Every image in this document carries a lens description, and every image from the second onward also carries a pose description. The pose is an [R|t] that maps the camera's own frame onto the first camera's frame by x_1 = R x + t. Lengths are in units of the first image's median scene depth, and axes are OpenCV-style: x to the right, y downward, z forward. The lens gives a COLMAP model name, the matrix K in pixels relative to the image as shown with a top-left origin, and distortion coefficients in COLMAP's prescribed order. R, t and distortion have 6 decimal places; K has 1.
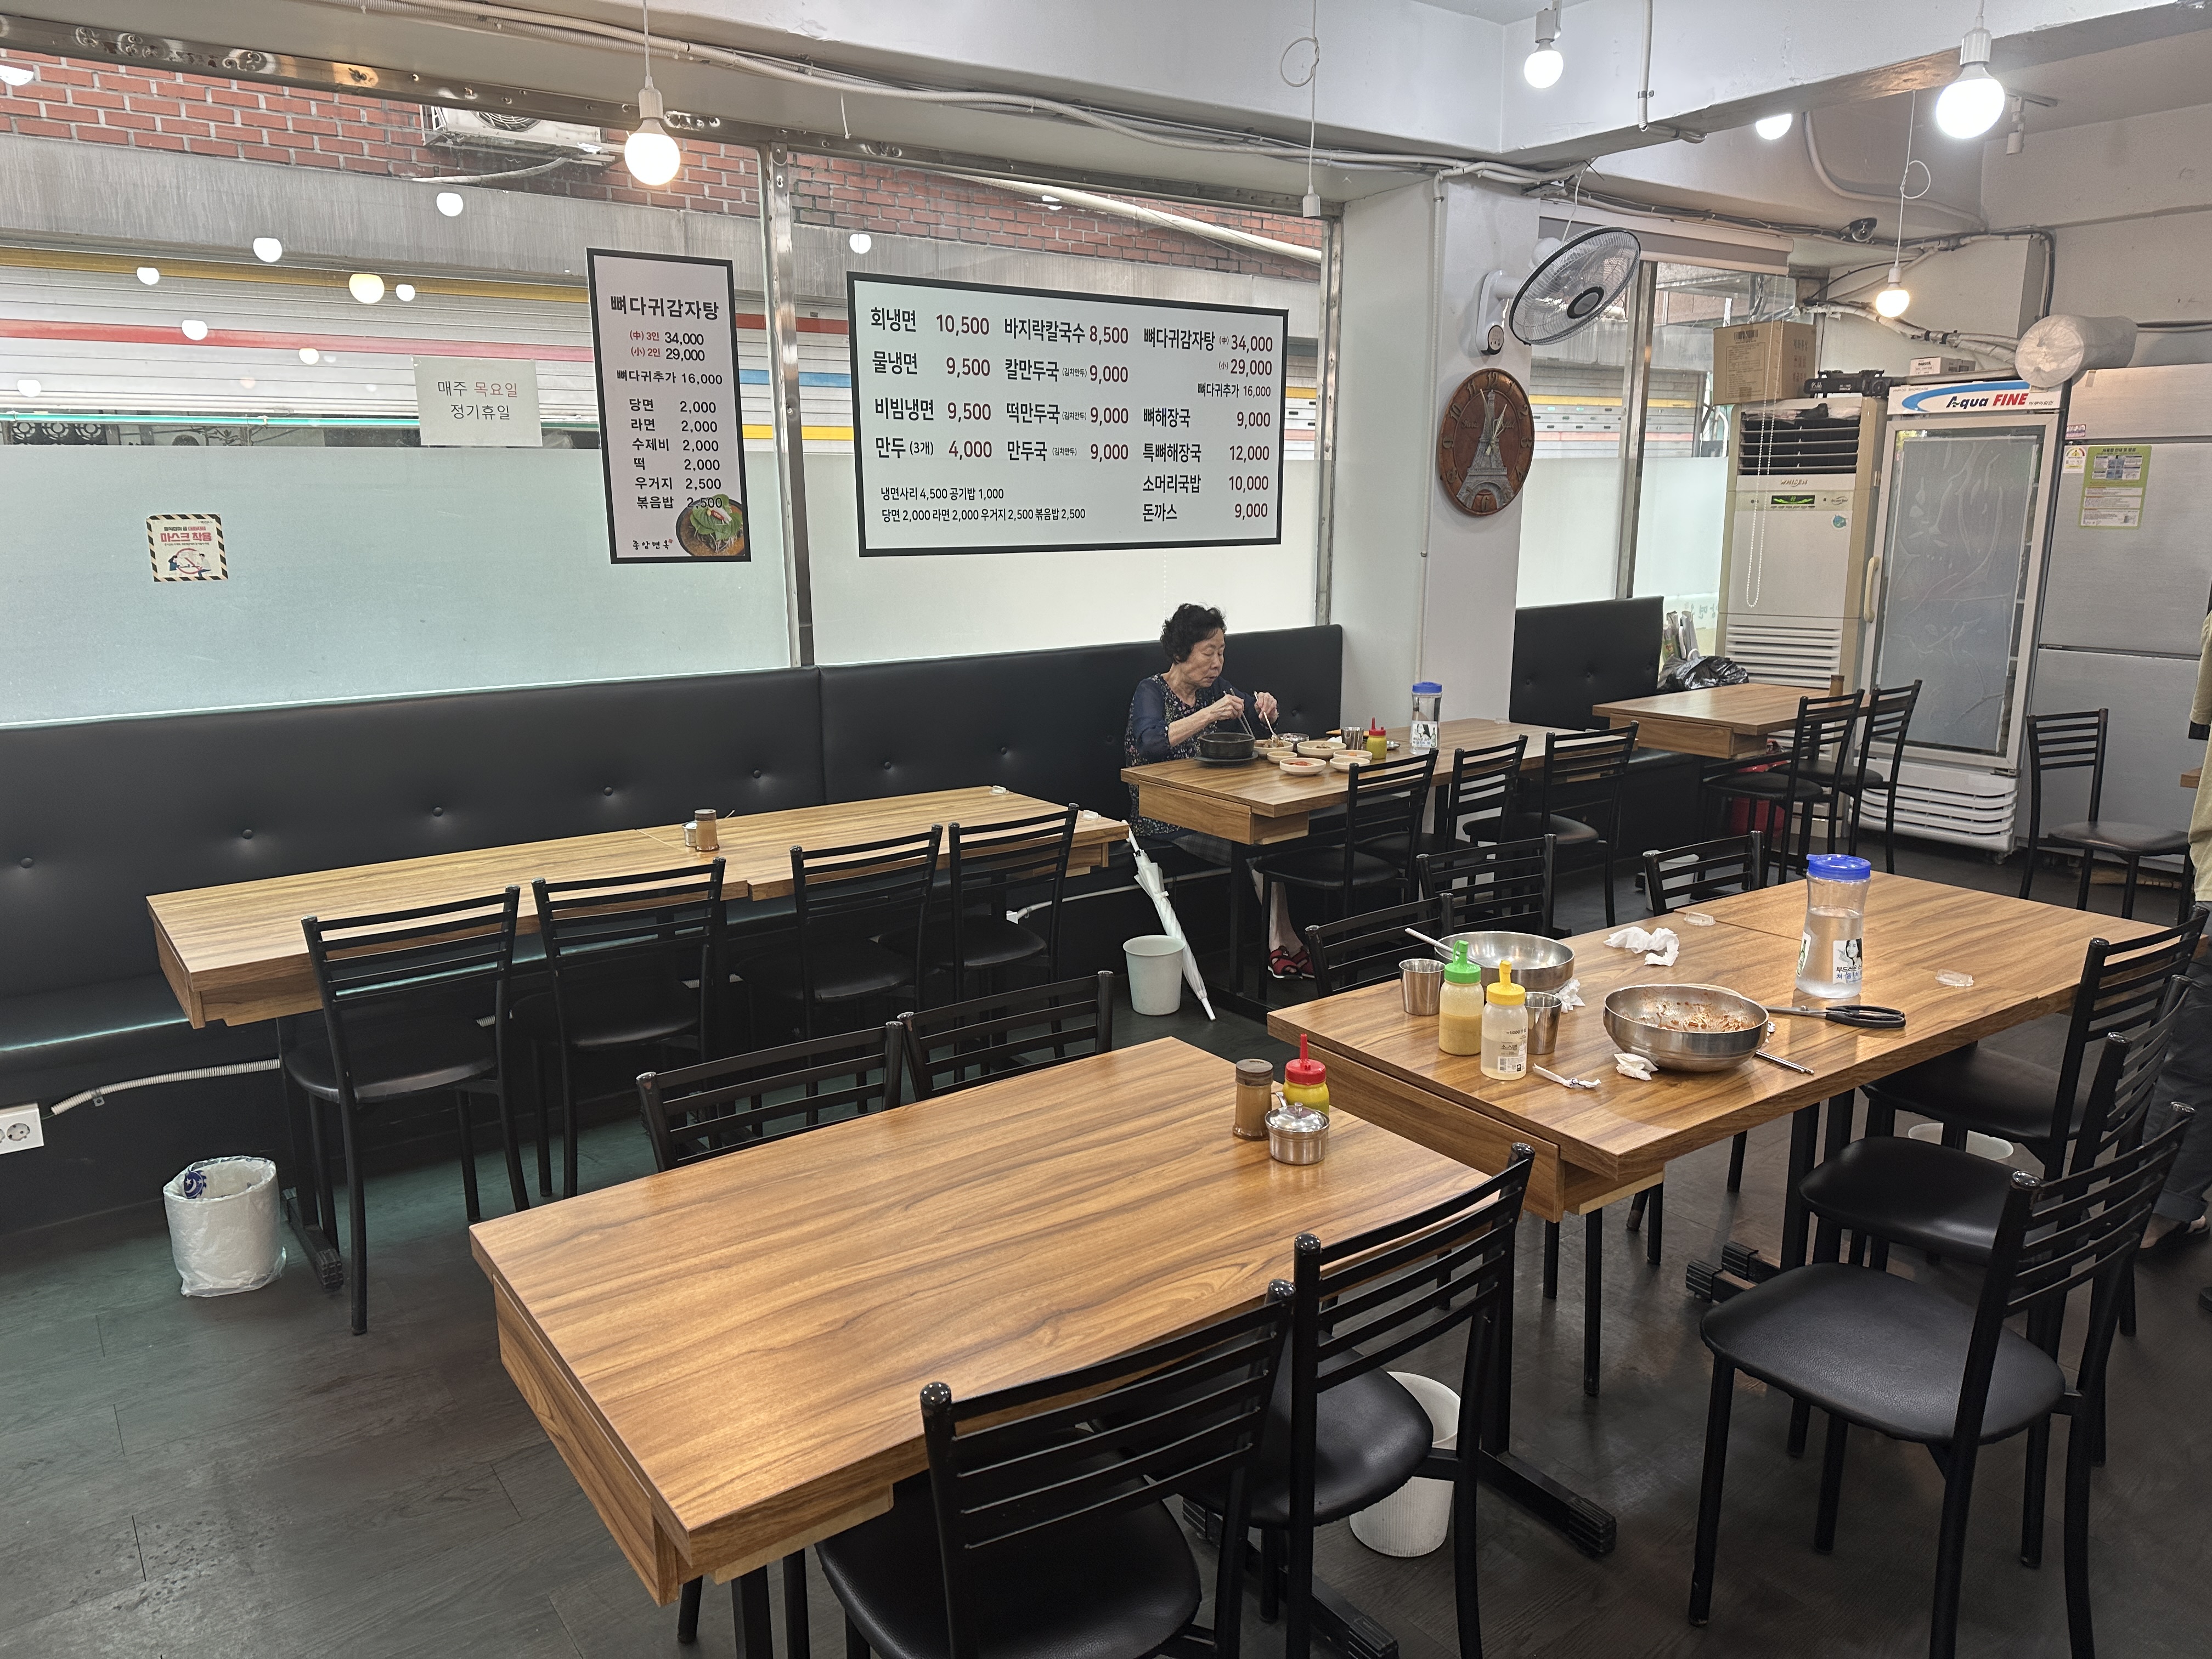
lens RADIAL K [[1535.1, 0, 1103.4], [0, 1535.1, 842.6], [0, 0, 1]] dist [0.009701, 0.003011]
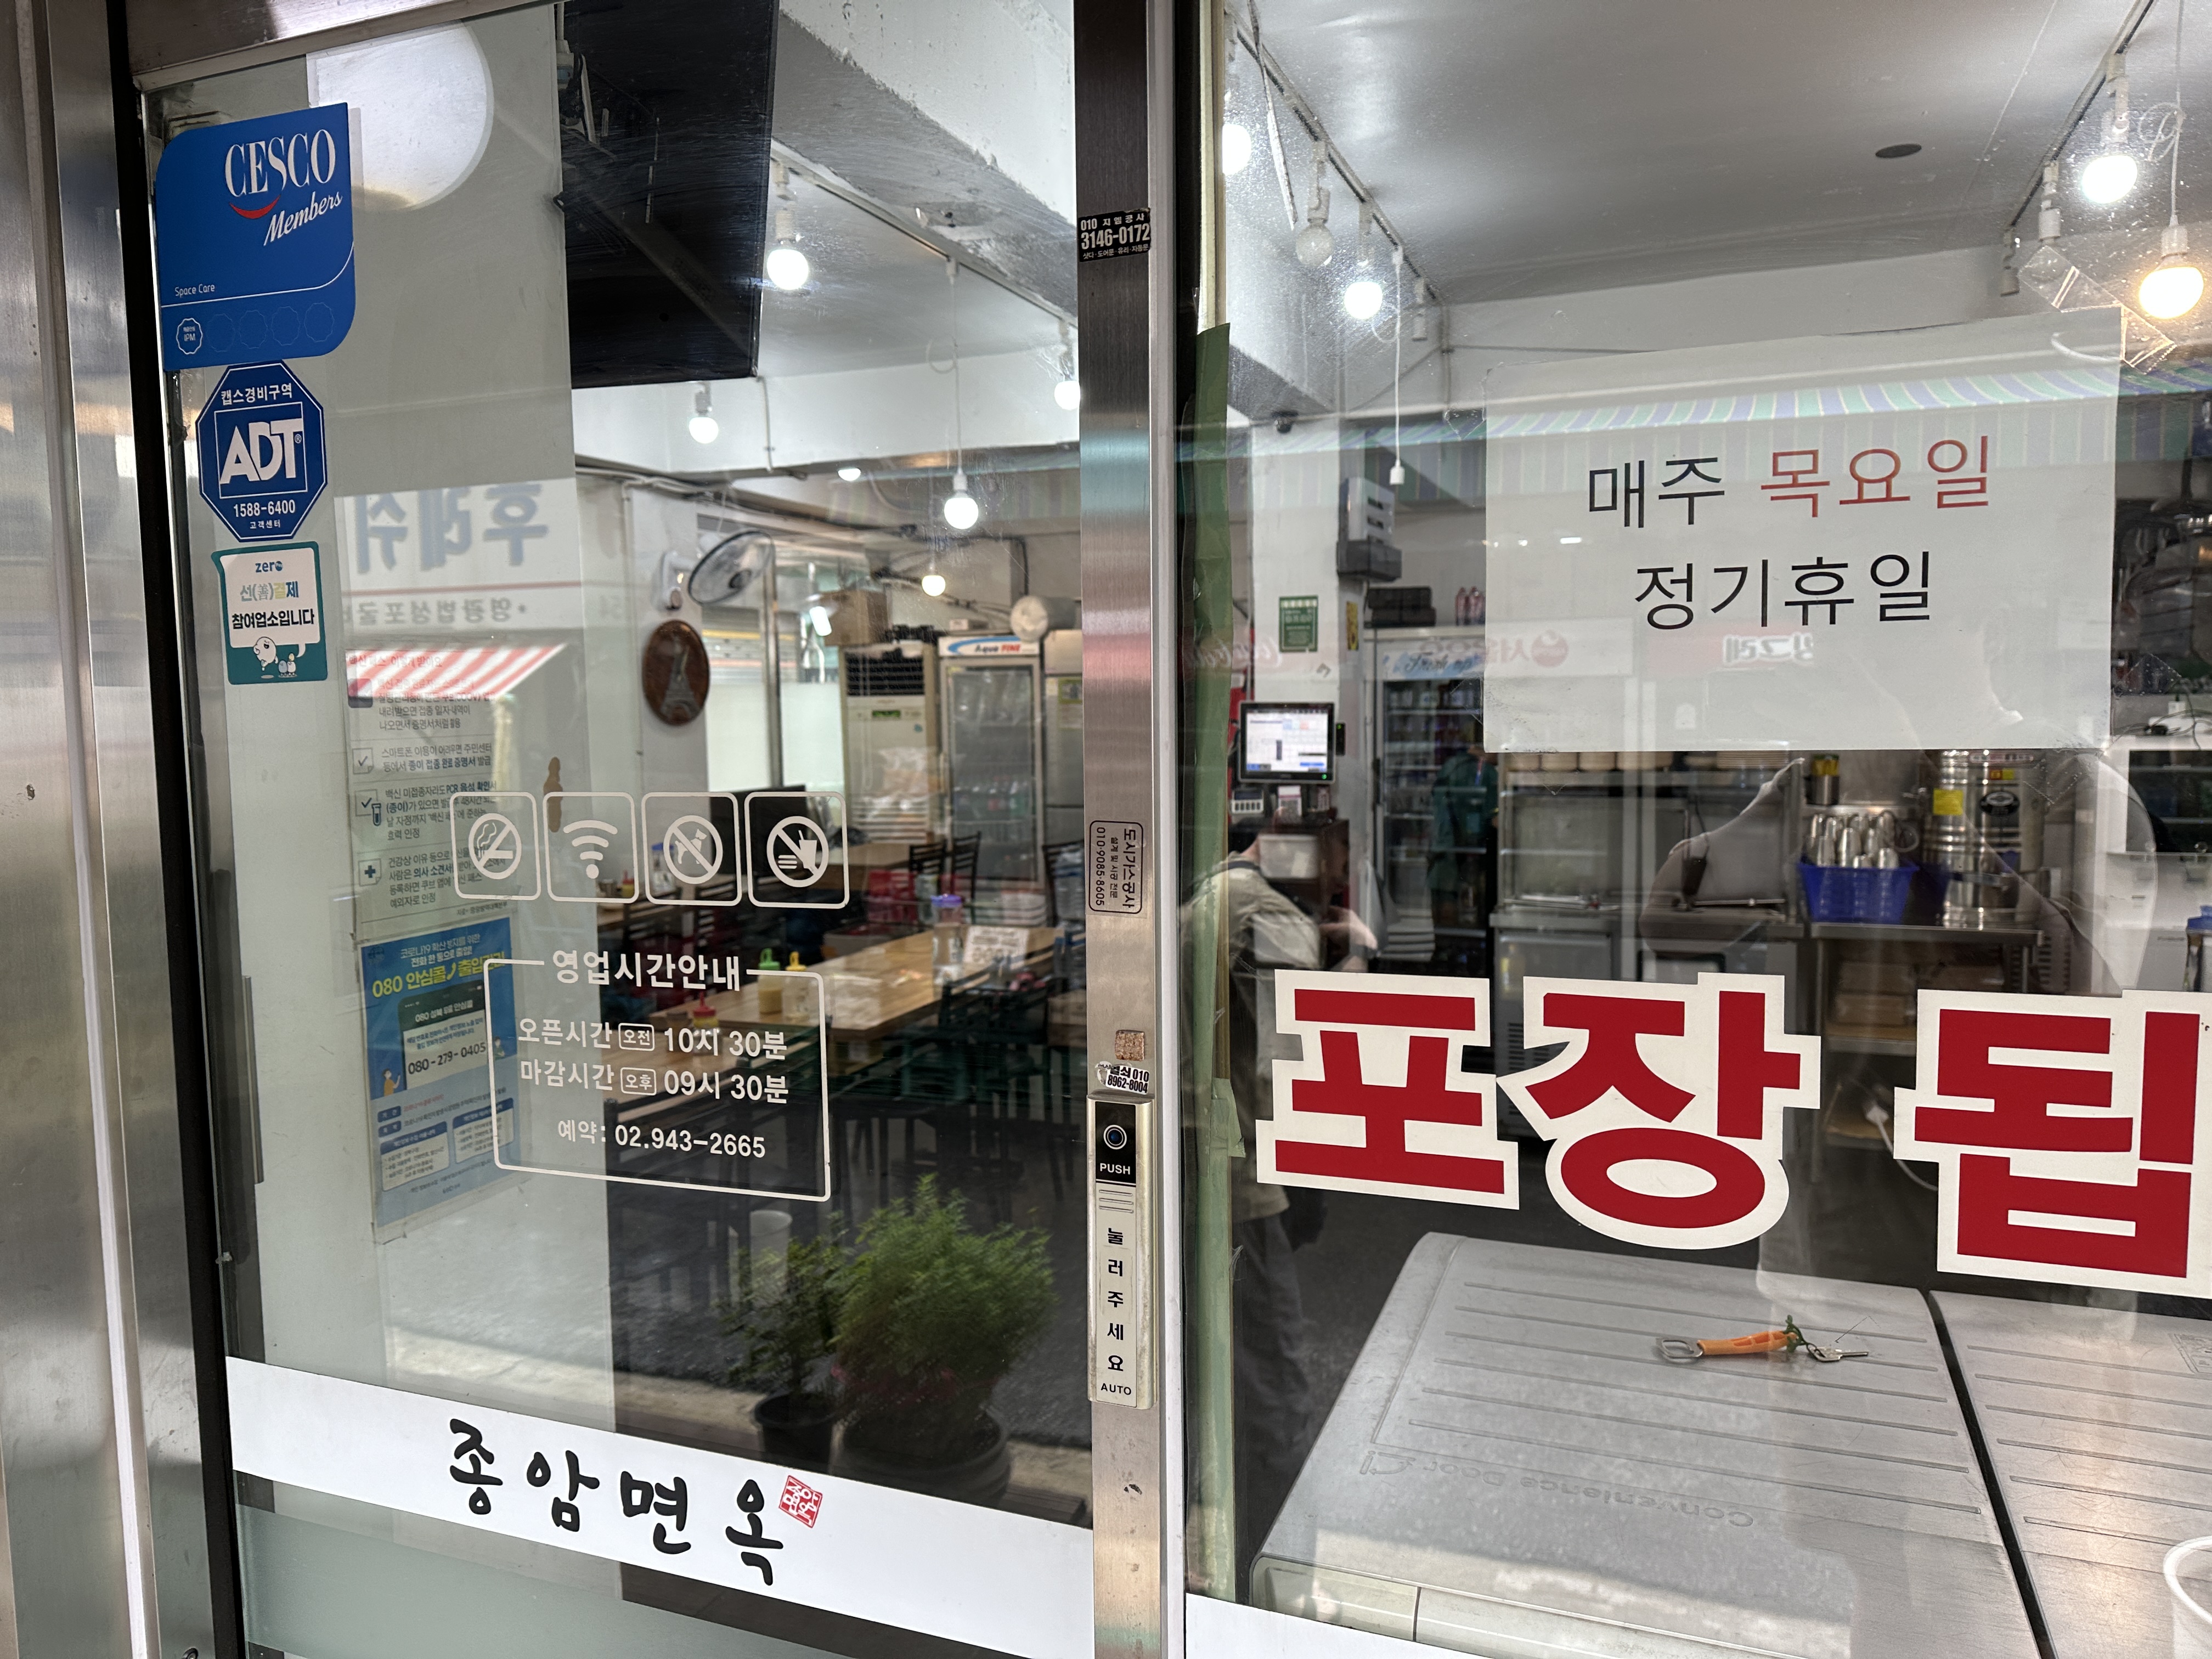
lens RADIAL K [[1535.1, 0, 1114.5], [0, 1535.1, 829.7], [0, 0, 1]] dist [0.009701, 0.003011]
pose [[0.843025, -0.048854, 0.535651, -0.145544], [0.128951, 0.985181, -0.113094, 0.074084], [-0.522188, 0.164413, 0.836832, -0.291017]]
